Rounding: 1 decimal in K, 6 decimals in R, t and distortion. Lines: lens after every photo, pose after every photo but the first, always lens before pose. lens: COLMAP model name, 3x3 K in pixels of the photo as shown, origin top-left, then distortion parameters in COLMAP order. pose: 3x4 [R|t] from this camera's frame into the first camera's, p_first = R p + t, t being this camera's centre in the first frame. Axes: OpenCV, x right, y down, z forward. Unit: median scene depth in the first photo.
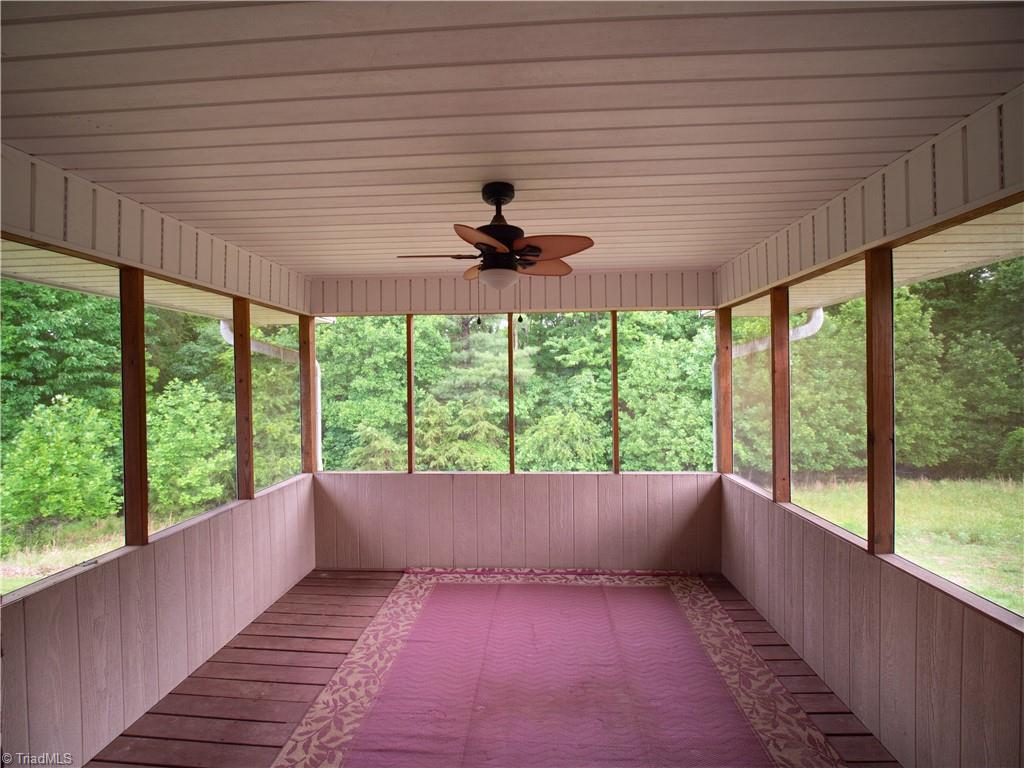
lens RADIAL K [[463.6, 0, 509.7], [0, 463.6, 377.7], [0, 0, 1]] dist [-0.017156, -0.001271]
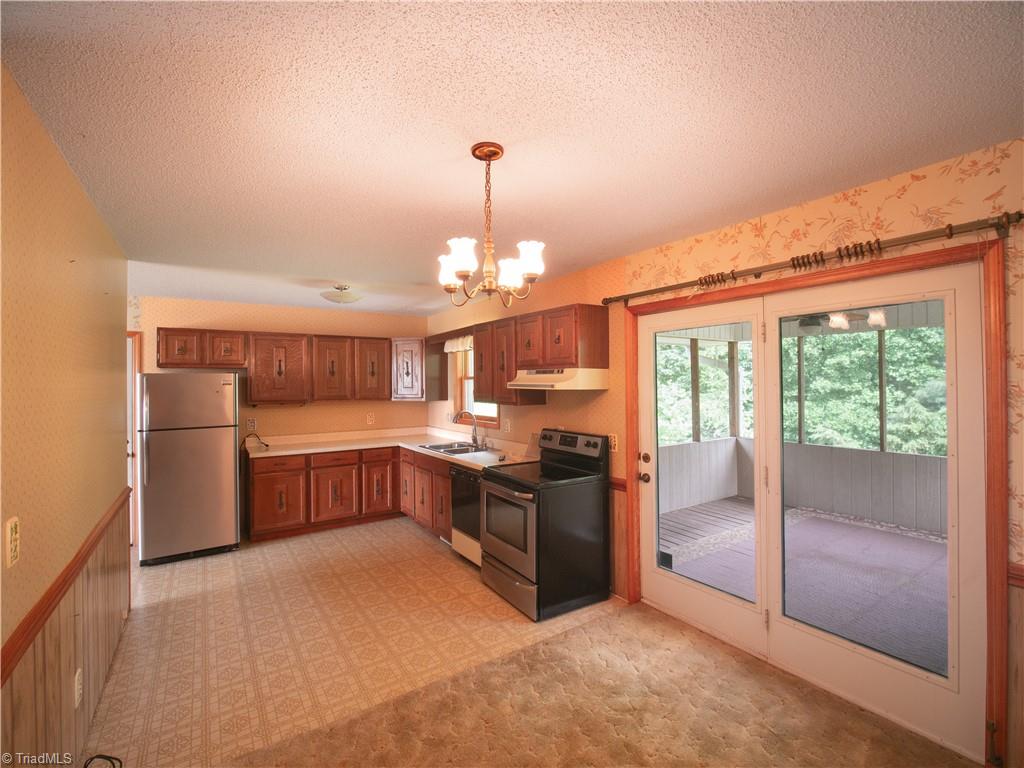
lens RADIAL K [[463.6, 0, 502.5], [0, 463.6, 380.0], [0, 0, 1]] dist [-0.017156, -0.001271]
pose [[0.584711, 0.000074, -0.811242, 0.068556], [0.002826, 0.999994, 0.002128, -0.000525], [0.811237, -0.003536, 0.584707, -0.103794]]
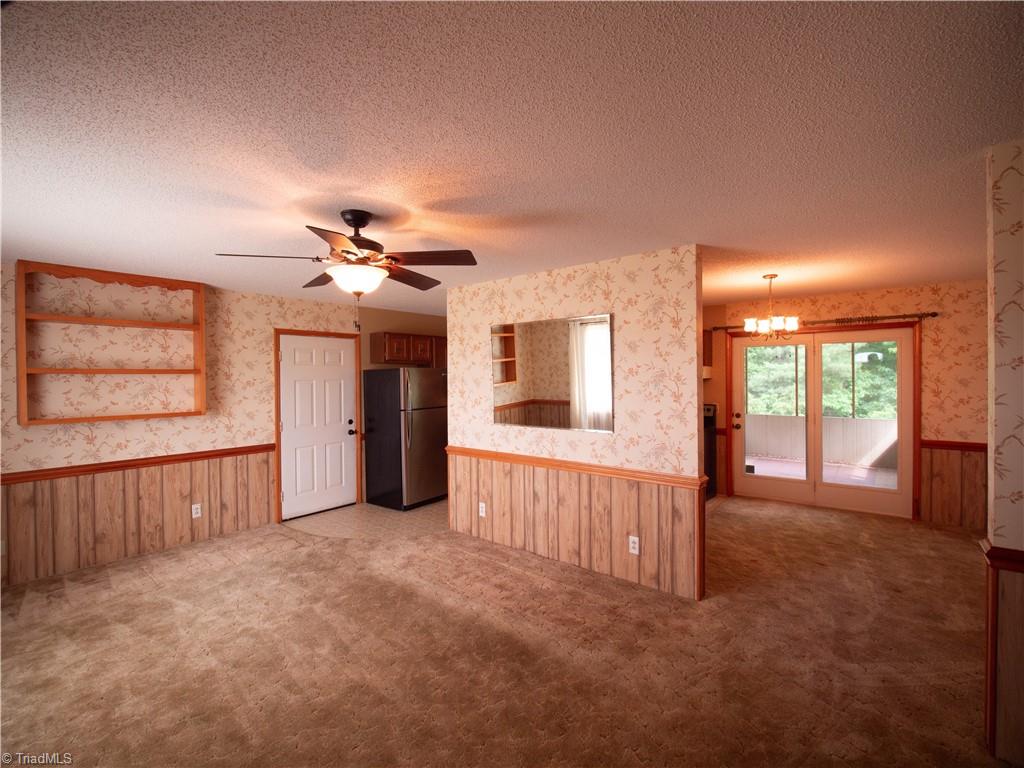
lens RADIAL K [[463.6, 0, 501.4], [0, 463.6, 380.8], [0, 0, 1]] dist [-0.017156, -0.001271]
pose [[0.799663, 0.008316, -0.600391, 0.031424], [0.002019, 0.999861, 0.016538, -0.000362], [0.600445, -0.014436, 0.799536, -0.260789]]
